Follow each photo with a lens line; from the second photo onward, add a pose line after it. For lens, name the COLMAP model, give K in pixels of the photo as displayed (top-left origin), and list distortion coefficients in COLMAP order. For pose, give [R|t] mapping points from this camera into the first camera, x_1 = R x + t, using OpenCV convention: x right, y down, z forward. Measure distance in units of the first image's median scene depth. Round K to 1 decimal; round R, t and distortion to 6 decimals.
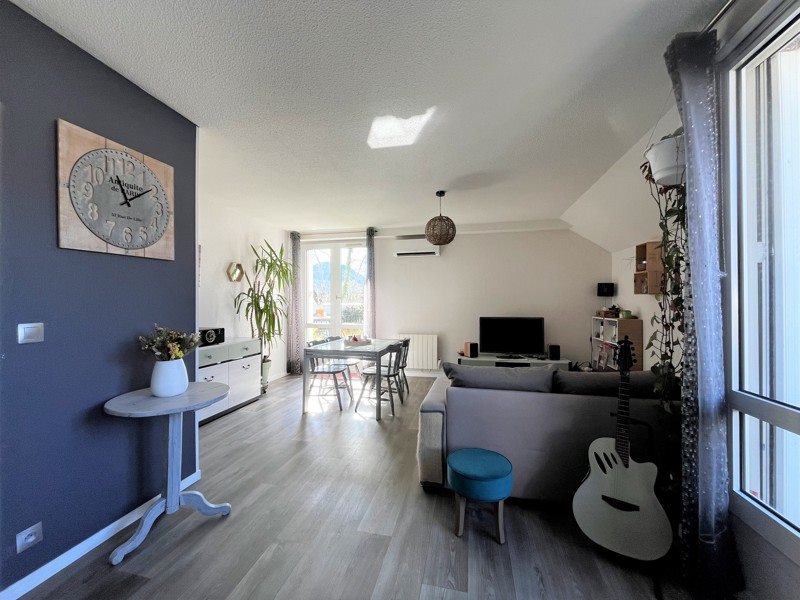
lens RADIAL K [[320.7, 0, 396.8], [0, 320.7, 301.5], [0, 0, 1]] dist [-0.002358, 0.000286]
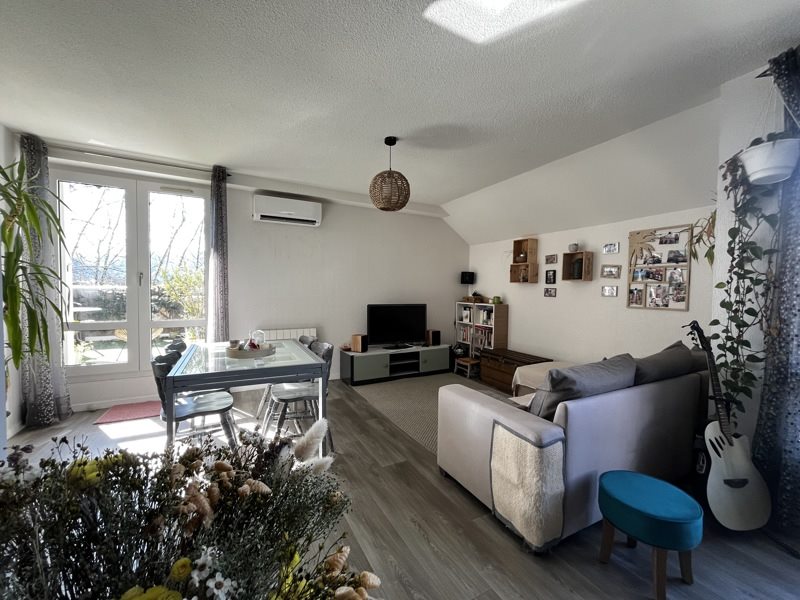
lens RADIAL K [[320.7, 0, 401.7], [0, 320.7, 299.2], [0, 0, 1]] dist [-0.002358, 0.000286]
pose [[0.753799, -0.007542, 0.657062, -0.260664], [-0.013871, 0.999529, 0.027386, 0.009639], [-0.656958, -0.029758, 0.753339, 0.314530]]
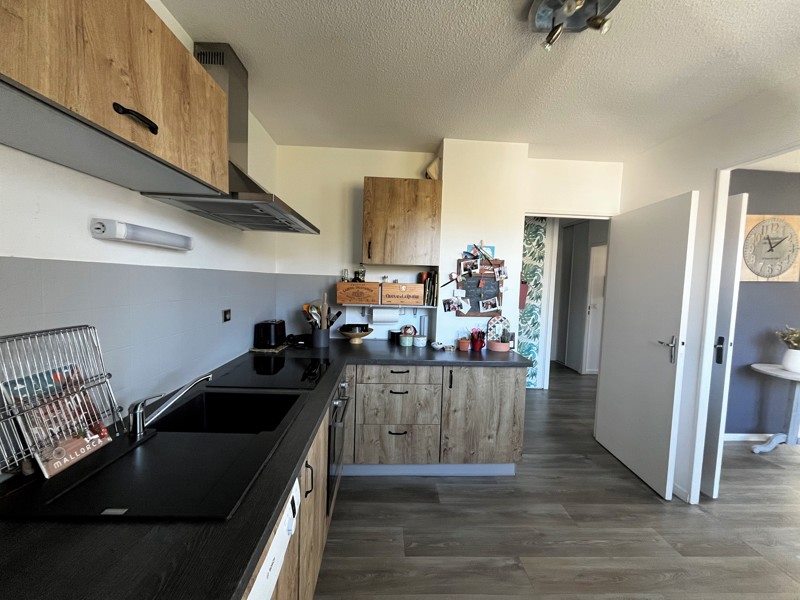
lens RADIAL K [[320.7, 0, 397.1], [0, 320.7, 299.3], [0, 0, 1]] dist [-0.002358, 0.000286]
pose [[0.256499, 0.071944, -0.963863, 0.261490], [-0.031468, 0.997319, 0.066068, -0.101393], [0.966032, 0.013384, 0.258075, -1.266449]]
